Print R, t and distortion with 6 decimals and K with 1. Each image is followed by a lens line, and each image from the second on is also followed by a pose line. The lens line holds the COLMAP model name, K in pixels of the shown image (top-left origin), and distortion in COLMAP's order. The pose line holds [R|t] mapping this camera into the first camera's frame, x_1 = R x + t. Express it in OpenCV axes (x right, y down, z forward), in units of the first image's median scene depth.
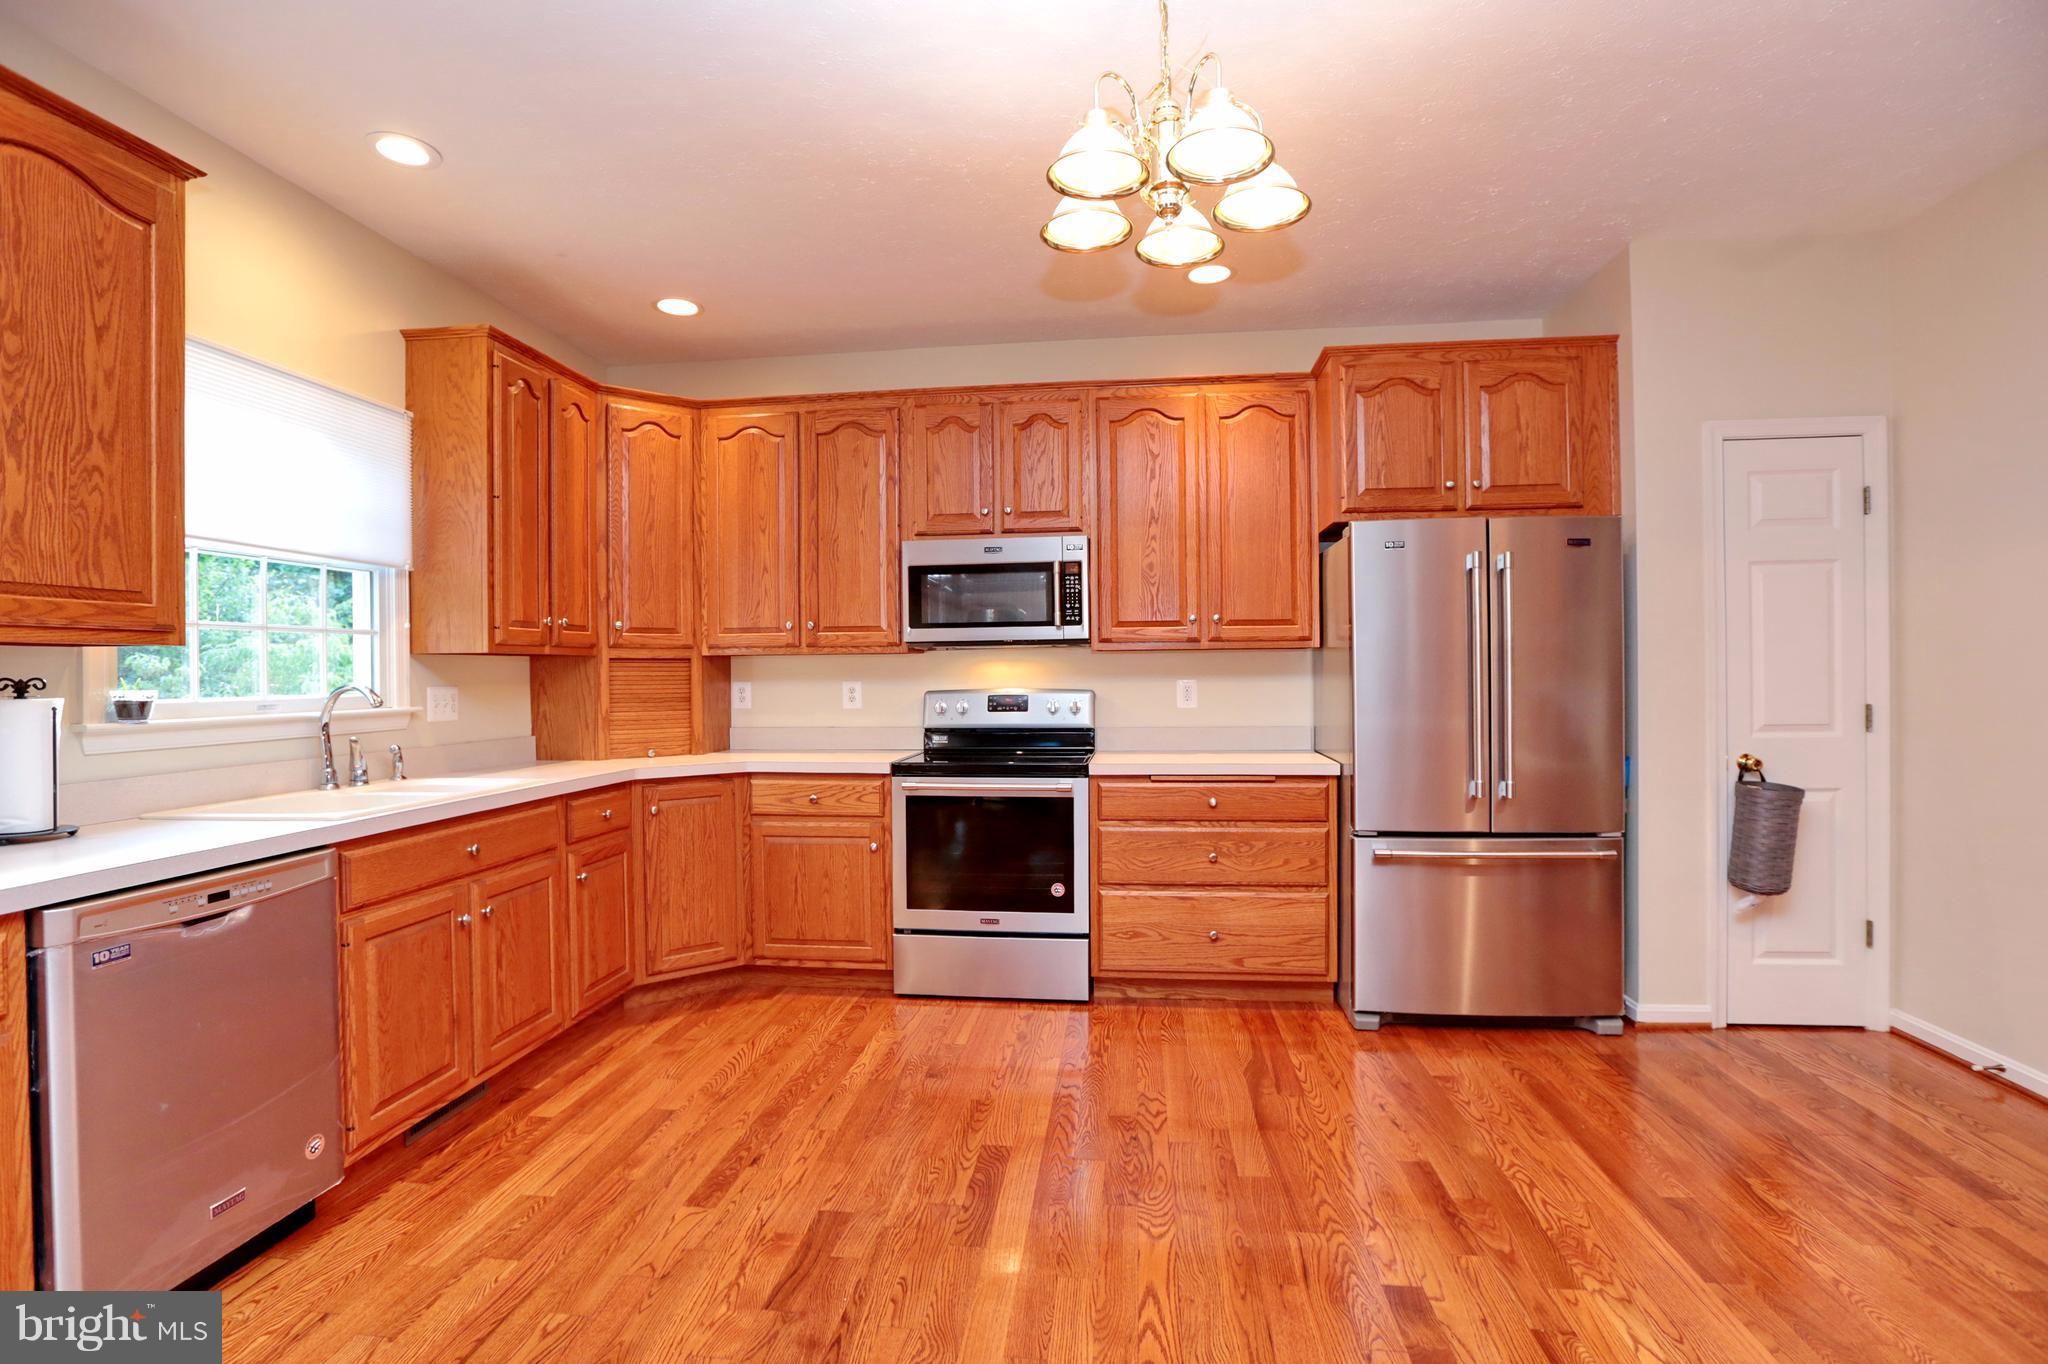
lens RADIAL K [[937.6, 0, 1052.5], [0, 937.6, 665.7], [0, 0, 1]] dist [-0.006264, -0.000437]
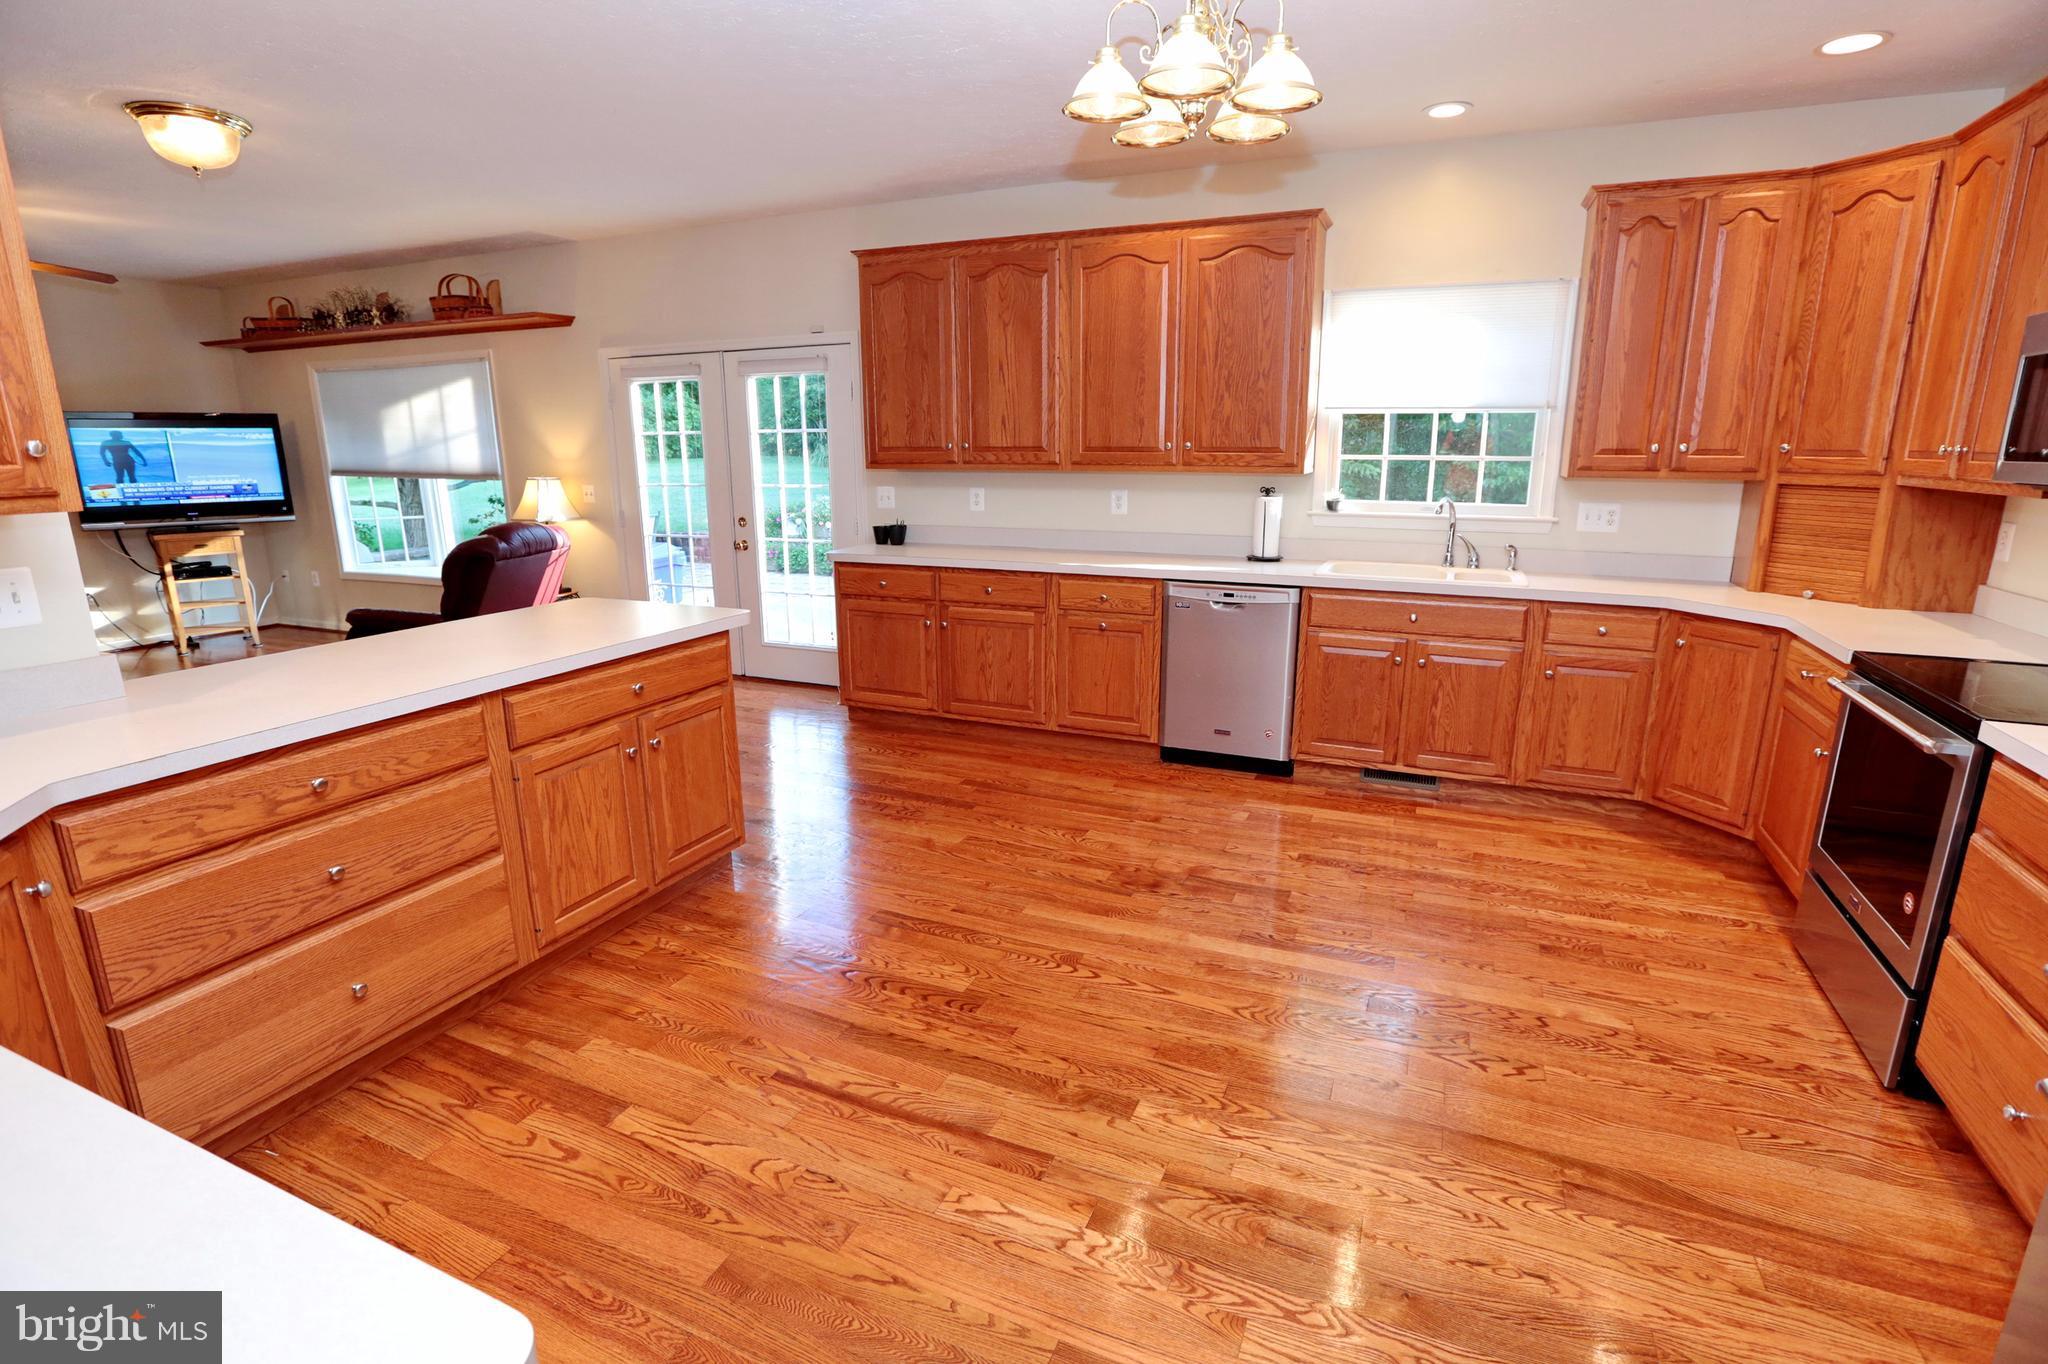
lens RADIAL K [[981.4, 0, 1041.5], [0, 981.4, 680.9], [0, 0, 1]] dist [-0.061860, 0.026855]
pose [[-0.272709, 0.238227, -0.932136, 0.814920], [0.010083, 0.969514, 0.244830, -0.071912], [0.962044, 0.057369, -0.266797, 0.702185]]
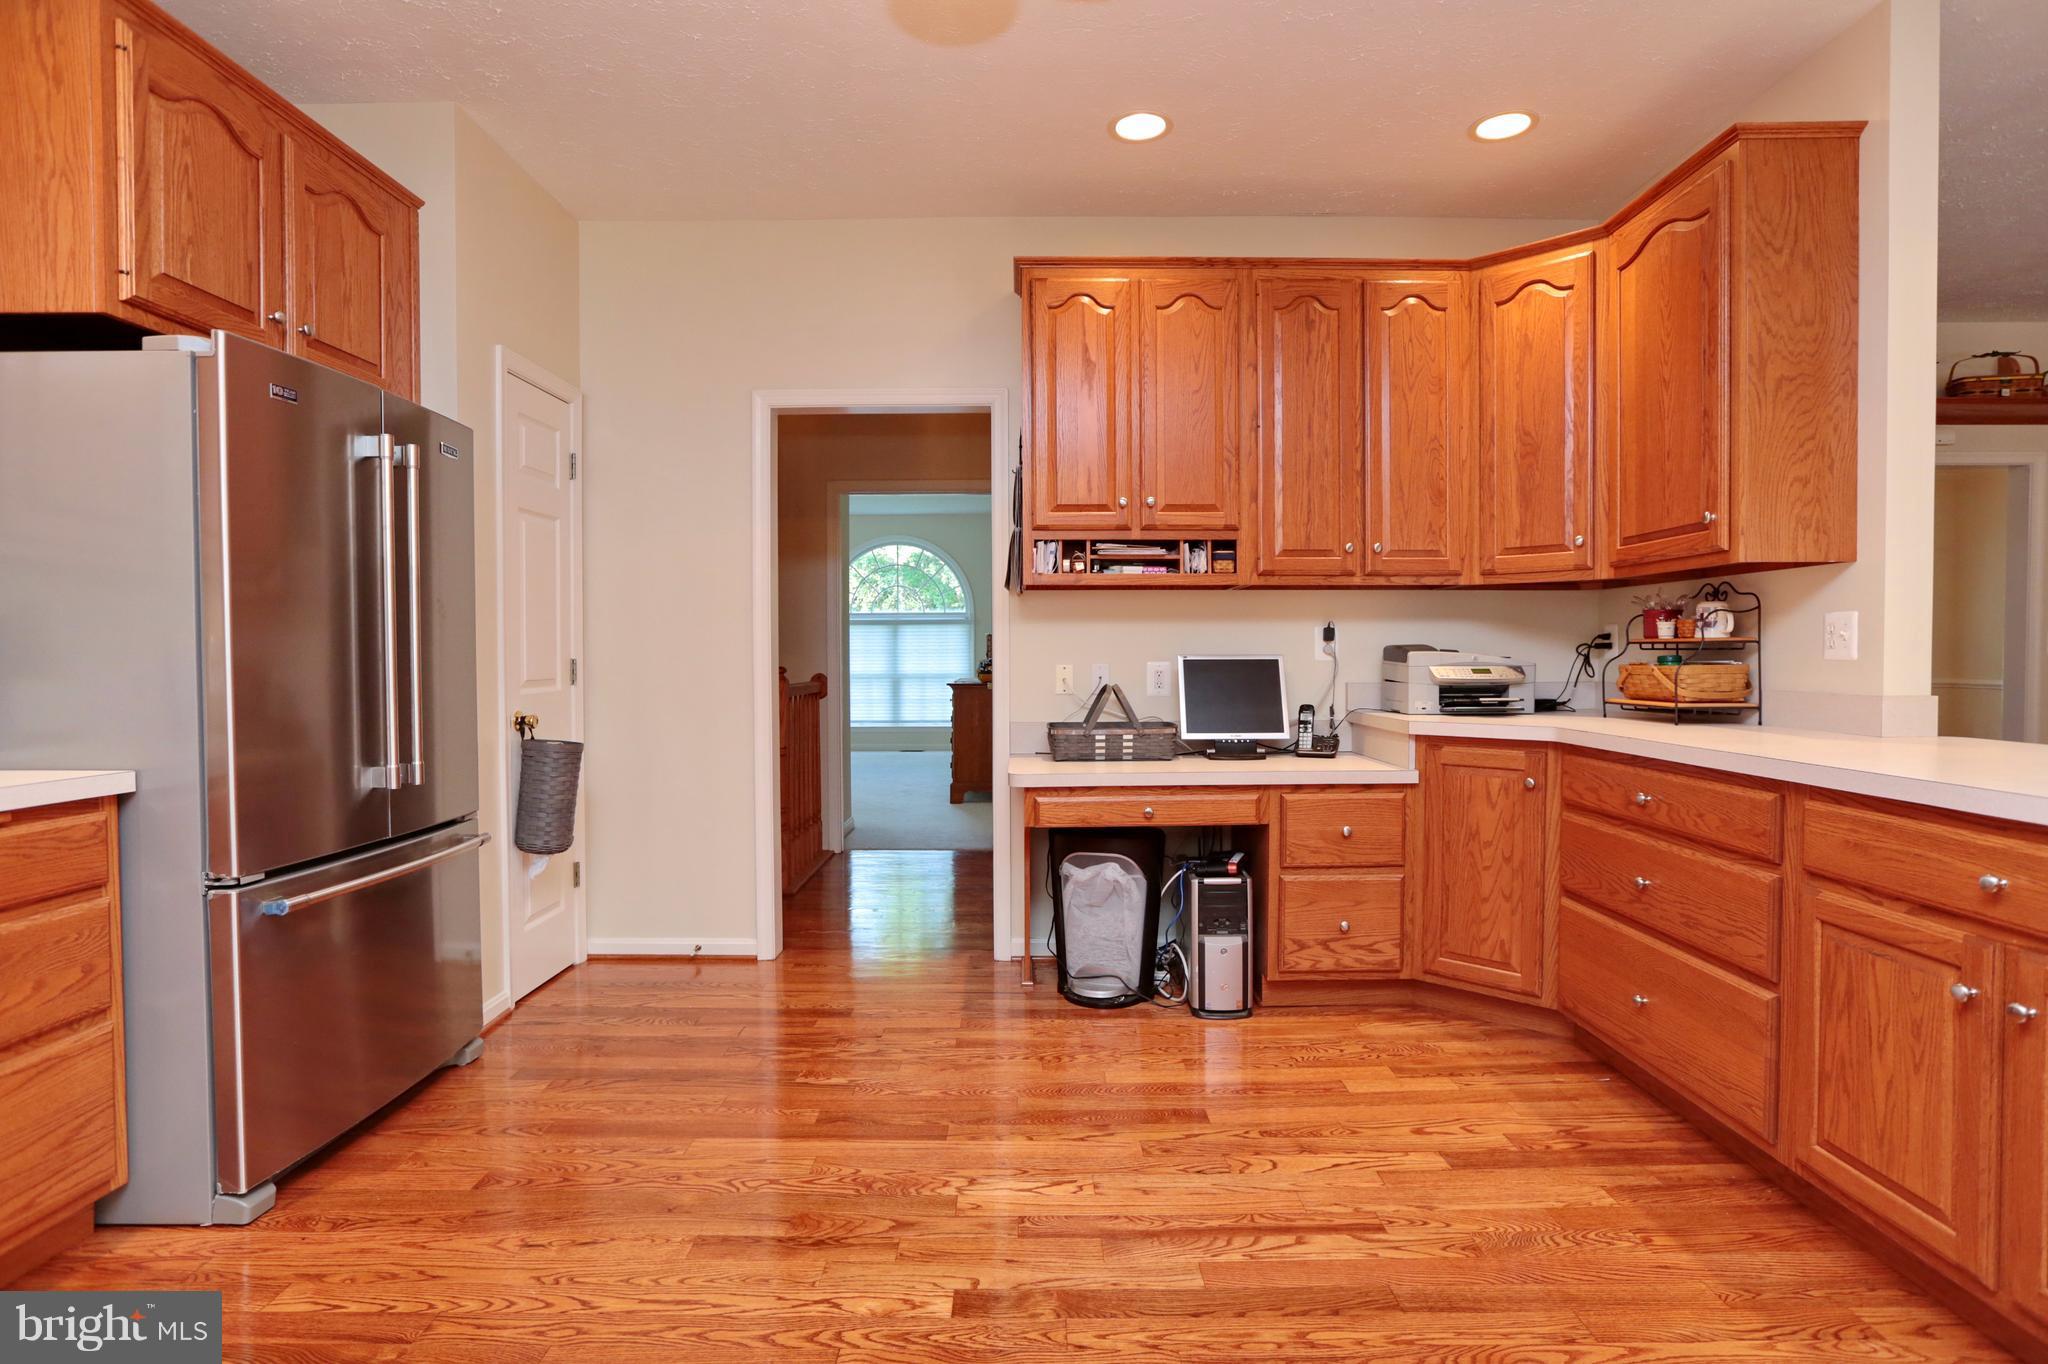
lens RADIAL K [[1052.1, 0, 994.8], [0, 1052.1, 679.4], [0, 0, 1]] dist [-0.046417, 0.001231]
pose [[-0.084121, -0.011499, 0.996389, -0.344332], [-0.005682, 0.999923, 0.011061, 0.048261], [-0.996439, -0.004731, -0.084180, 0.624920]]
